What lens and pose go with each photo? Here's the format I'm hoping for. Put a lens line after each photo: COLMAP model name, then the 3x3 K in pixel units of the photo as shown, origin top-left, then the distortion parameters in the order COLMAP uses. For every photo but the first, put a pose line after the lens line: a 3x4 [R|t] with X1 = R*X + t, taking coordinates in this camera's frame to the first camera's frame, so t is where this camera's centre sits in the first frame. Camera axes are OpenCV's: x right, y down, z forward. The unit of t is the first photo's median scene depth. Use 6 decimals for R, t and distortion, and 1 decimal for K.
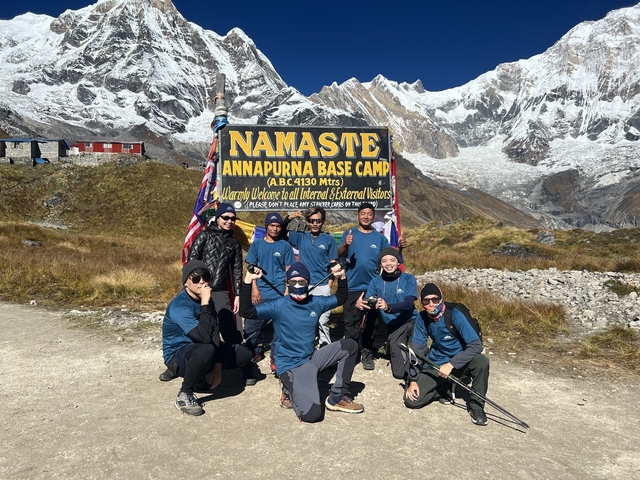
lens RADIAL K [[475.3, 0, 322.1], [0, 475.3, 243.4], [0, 0, 1]] dist [0.056310, -0.072667]
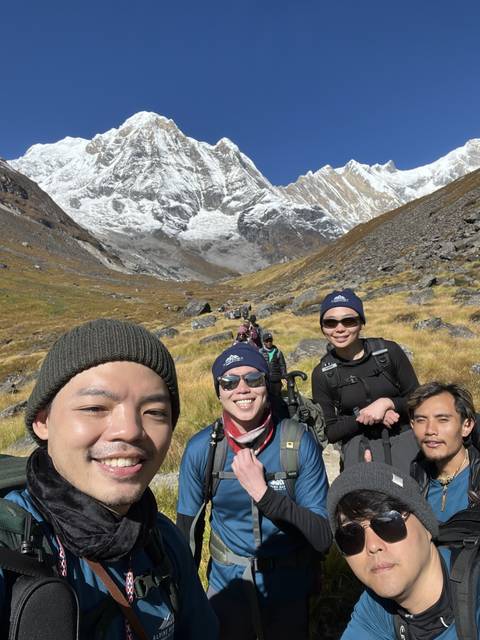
lens RADIAL K [[475.3, 0, 240.8], [0, 475.3, 325.2], [0, 0, 1]] dist [0.056310, -0.072667]
pose [[0.986742, -0.013174, -0.161763, 0.076580], [0.016234, 0.999713, 0.017611, 0.019782], [0.161484, -0.020003, 0.986673, -0.303151]]
